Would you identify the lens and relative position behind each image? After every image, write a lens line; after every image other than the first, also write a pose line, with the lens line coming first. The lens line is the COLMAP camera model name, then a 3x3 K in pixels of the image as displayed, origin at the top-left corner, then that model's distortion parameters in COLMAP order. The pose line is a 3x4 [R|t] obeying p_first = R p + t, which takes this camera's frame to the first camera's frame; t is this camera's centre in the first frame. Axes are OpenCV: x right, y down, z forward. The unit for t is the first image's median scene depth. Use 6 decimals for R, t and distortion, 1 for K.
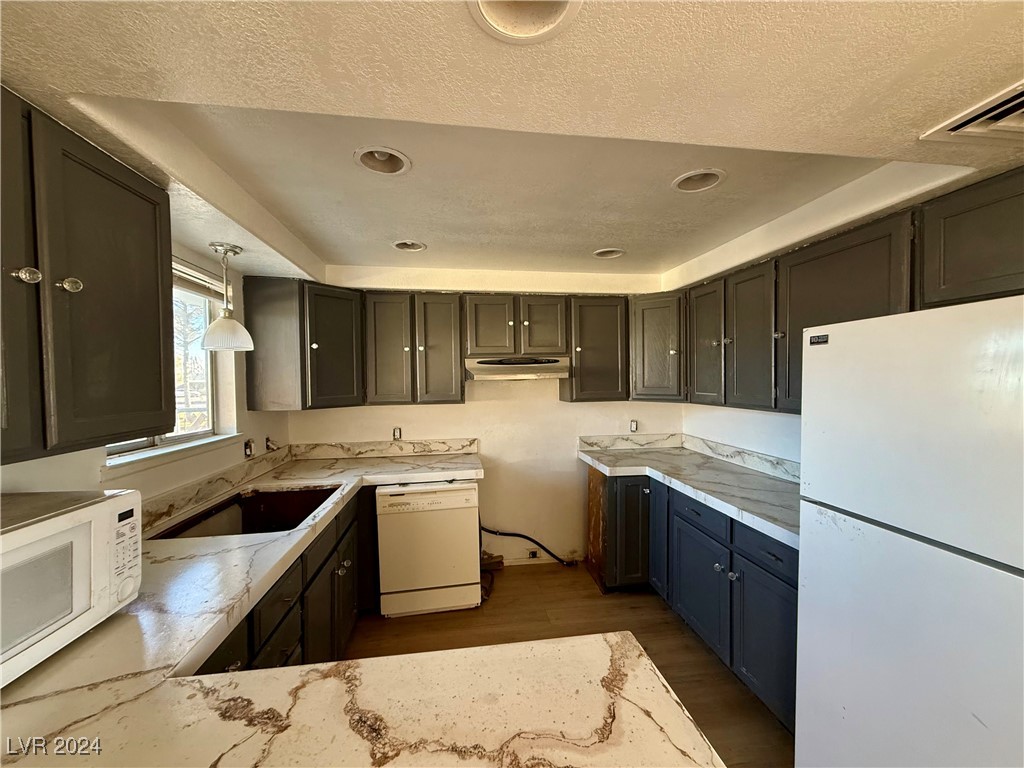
lens RADIAL K [[404.5, 0, 510.8], [0, 404.5, 386.4], [0, 0, 1]] dist [-0.000901, -0.000593]
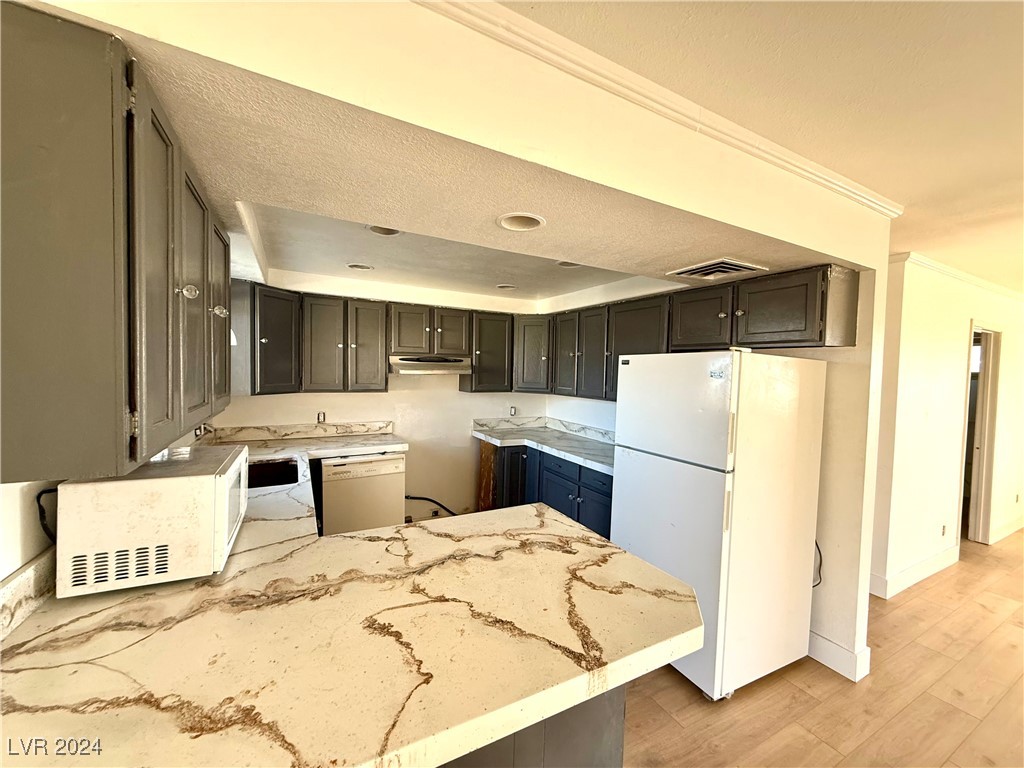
lens RADIAL K [[404.5, 0, 510.7], [0, 404.5, 385.2], [0, 0, 1]] dist [-0.000901, -0.000593]
pose [[0.939834, 0.022031, 0.340920, -0.195580], [-0.028996, 0.999462, 0.015348, -0.009161], [-0.340398, -0.024309, 0.939967, -0.301814]]
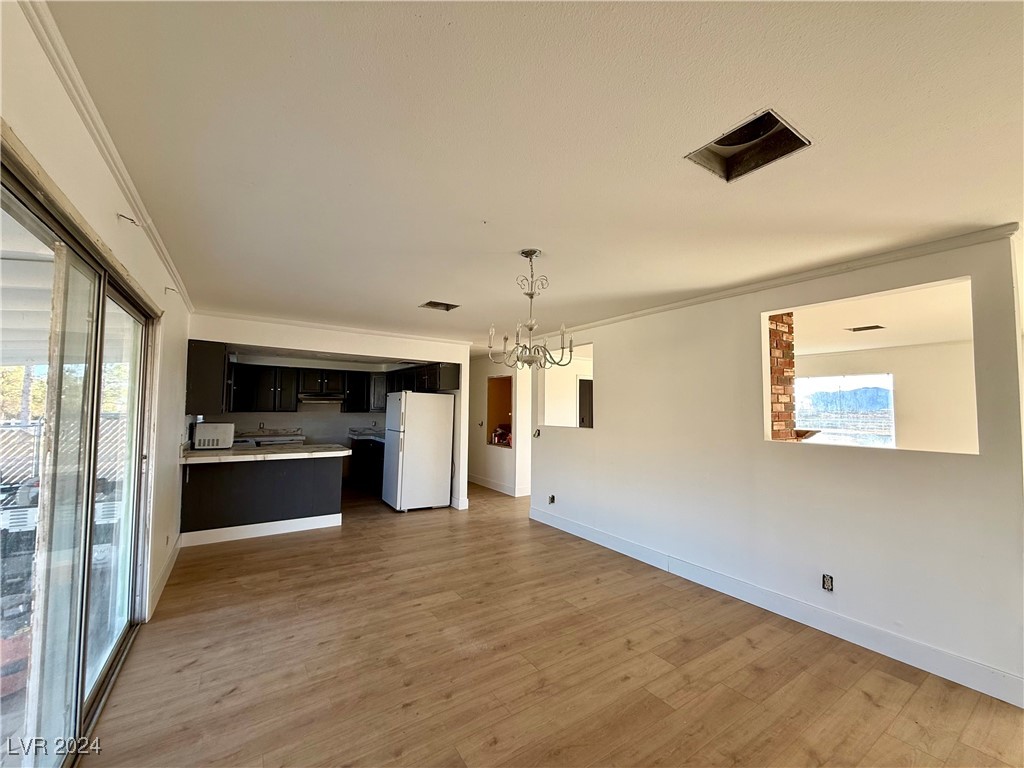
lens RADIAL K [[404.5, 0, 506.8], [0, 404.5, 389.4], [0, 0, 1]] dist [-0.000901, -0.000593]
pose [[0.905748, 0.044193, 0.421506, -0.001555], [-0.017282, 0.997573, -0.067455, 0.052276], [-0.423464, 0.053812, 0.904313, -1.906028]]
